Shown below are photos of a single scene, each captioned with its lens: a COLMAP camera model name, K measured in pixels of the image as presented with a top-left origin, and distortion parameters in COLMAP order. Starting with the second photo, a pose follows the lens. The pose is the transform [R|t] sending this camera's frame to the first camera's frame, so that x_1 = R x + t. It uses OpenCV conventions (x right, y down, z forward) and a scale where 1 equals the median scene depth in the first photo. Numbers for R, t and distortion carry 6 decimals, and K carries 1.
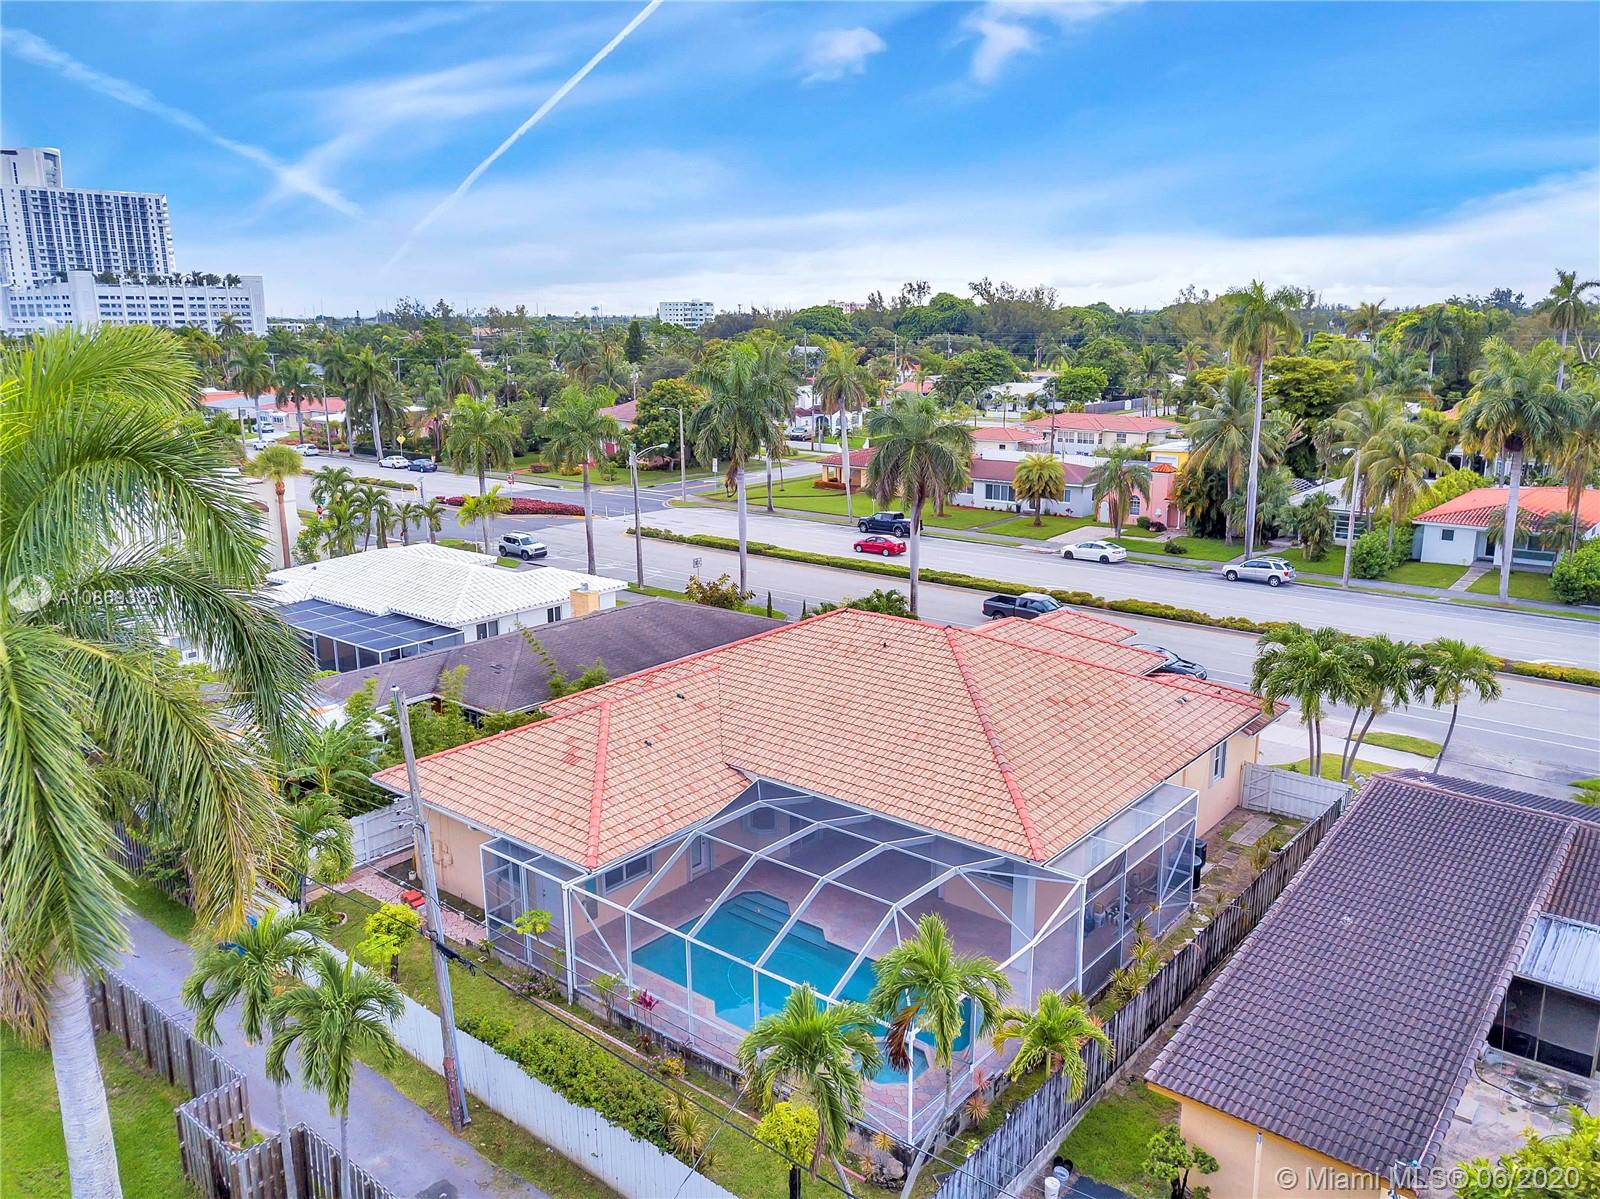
lens RADIAL K [[1219.4, 0, 800.0], [0, 1219.4, 599.5], [0, 0, 1]] dist [0.025792, -0.005584]
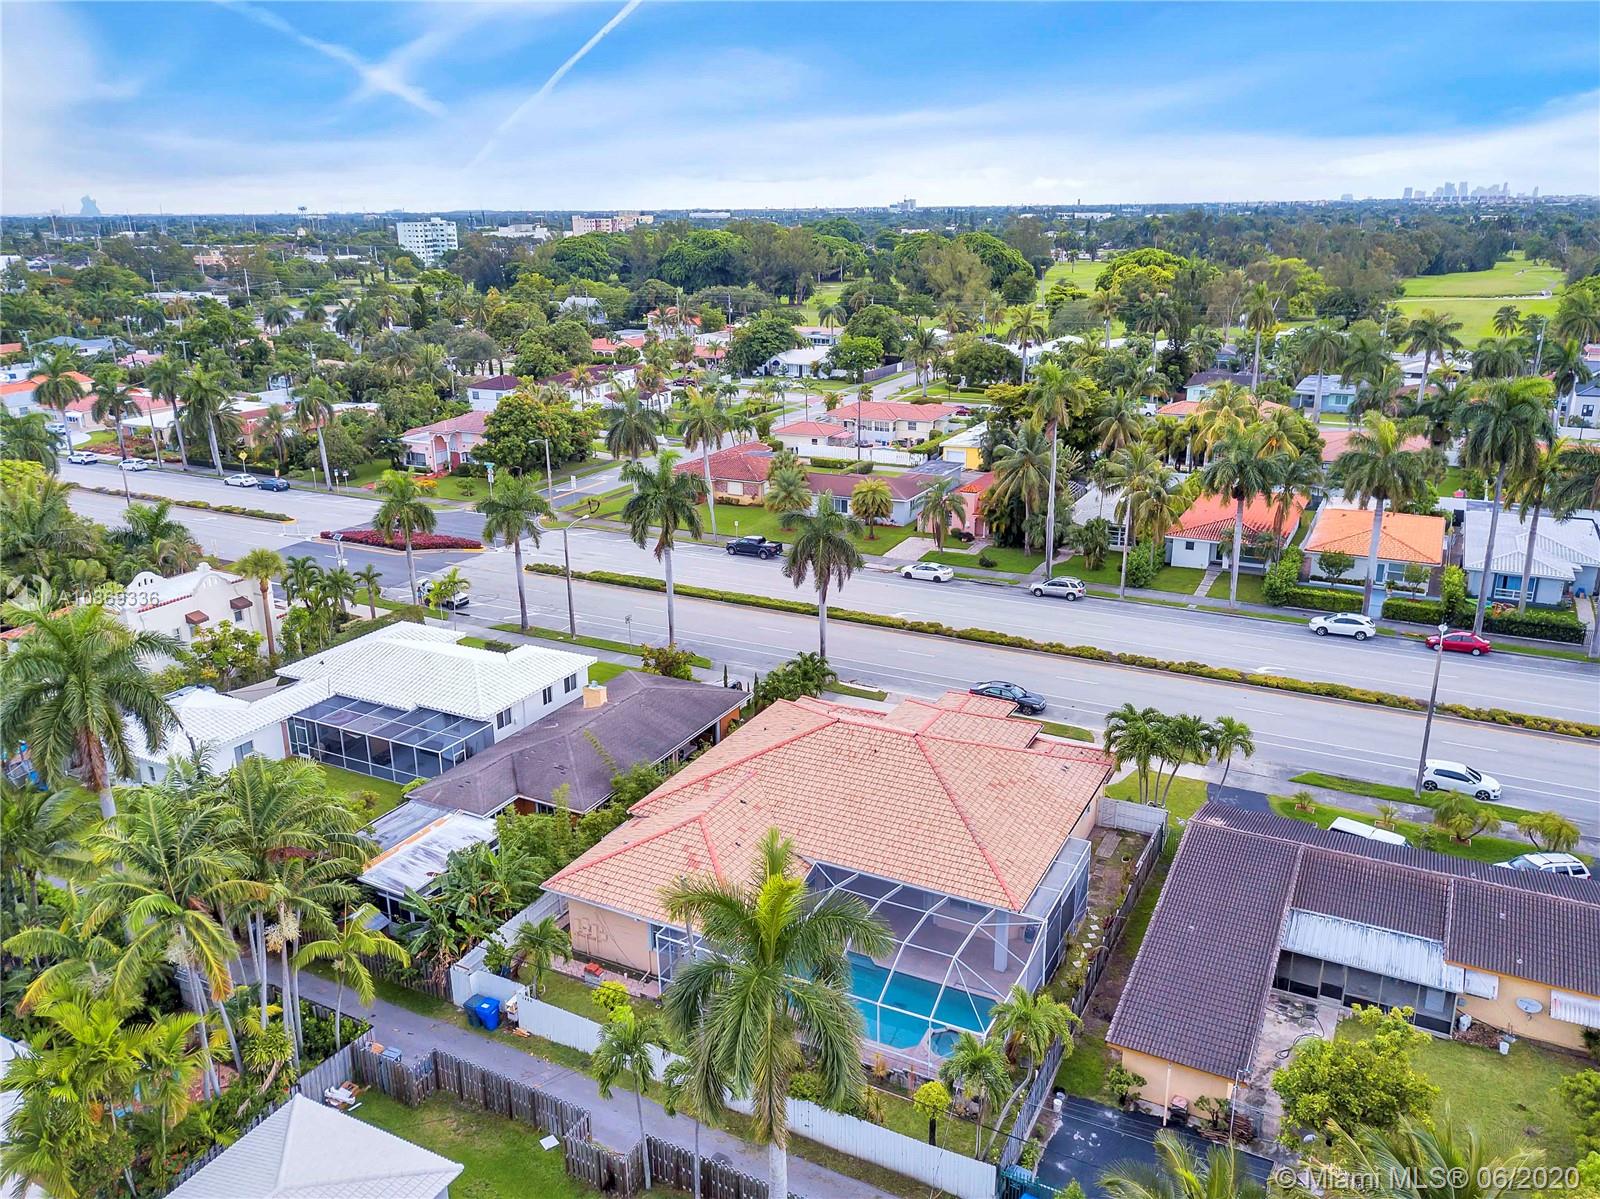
lens RADIAL K [[1218.3, 0, 800.0], [0, 1218.3, 599.5], [0, 0, 1]] dist [0.054498, -0.082355]
pose [[0.977410, -0.064835, 0.201162, -0.151231], [0.048330, 0.995130, 0.085907, -0.137509], [-0.205752, -0.074244, 0.975784, -0.198340]]
